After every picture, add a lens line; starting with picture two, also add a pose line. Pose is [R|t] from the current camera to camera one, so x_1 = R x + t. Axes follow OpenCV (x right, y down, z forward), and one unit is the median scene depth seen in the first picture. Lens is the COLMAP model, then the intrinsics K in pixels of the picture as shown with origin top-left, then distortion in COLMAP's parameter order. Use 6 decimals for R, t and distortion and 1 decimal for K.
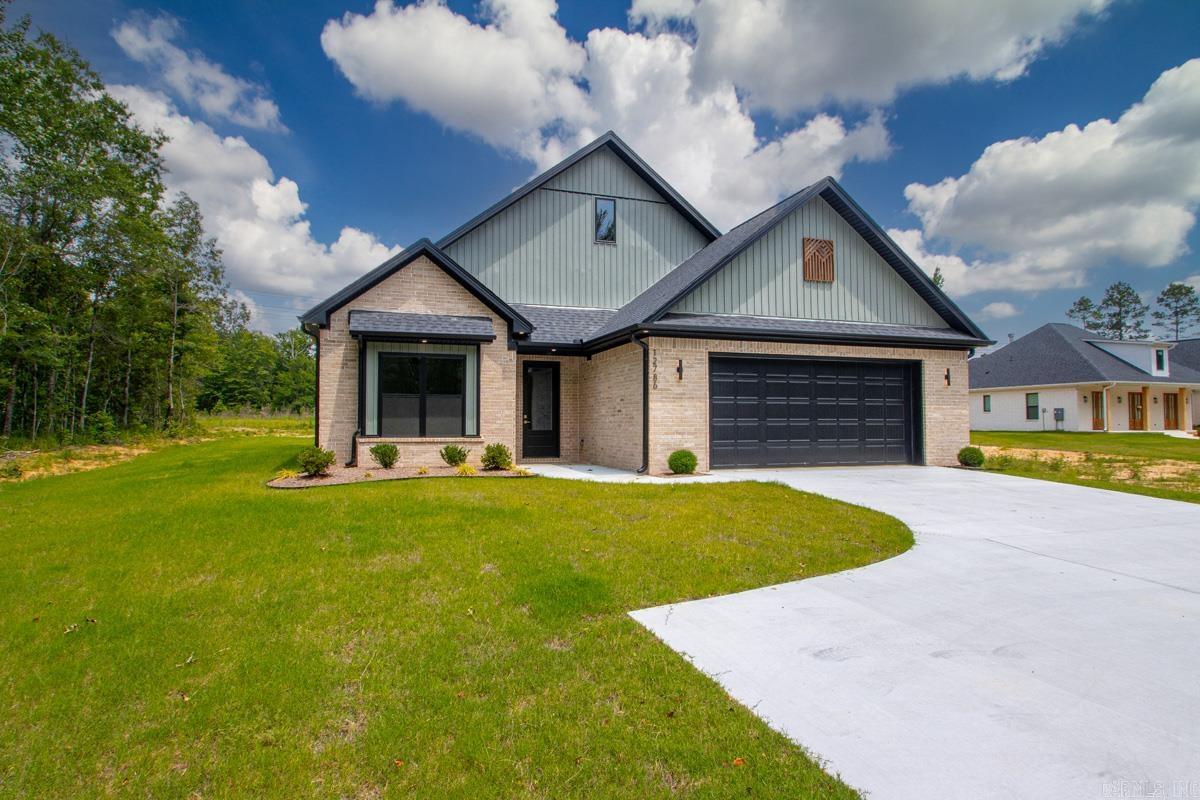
lens RADIAL K [[653.1, 0, 600.2], [0, 653.1, 393.3], [0, 0, 1]] dist [0.002817, -0.002065]
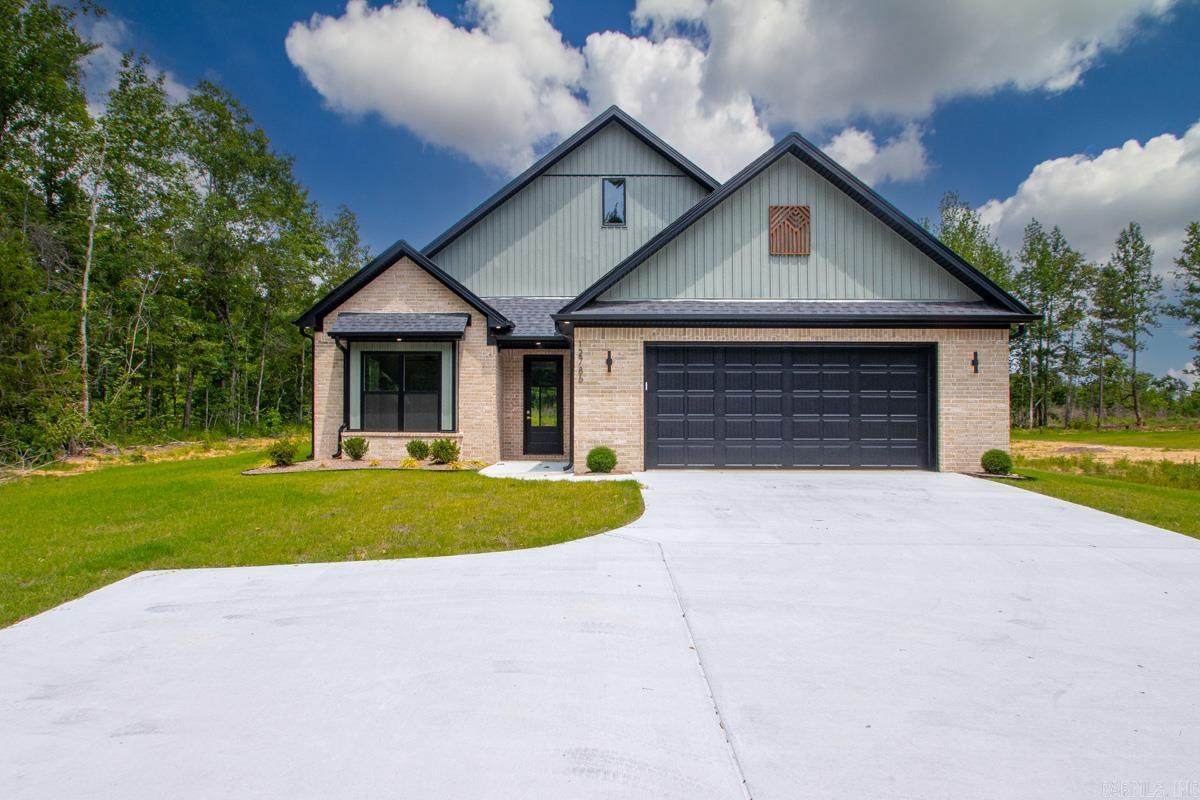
lens RADIAL K [[728.4, 0, 599.8], [0, 728.4, 408.0], [0, 0, 1]] dist [-0.016545, 0.001400]
pose [[0.944755, -0.002244, -0.327770, 0.407668], [0.011240, 0.999610, 0.025554, 0.003122], [0.327585, -0.027826, 0.944412, 0.007059]]
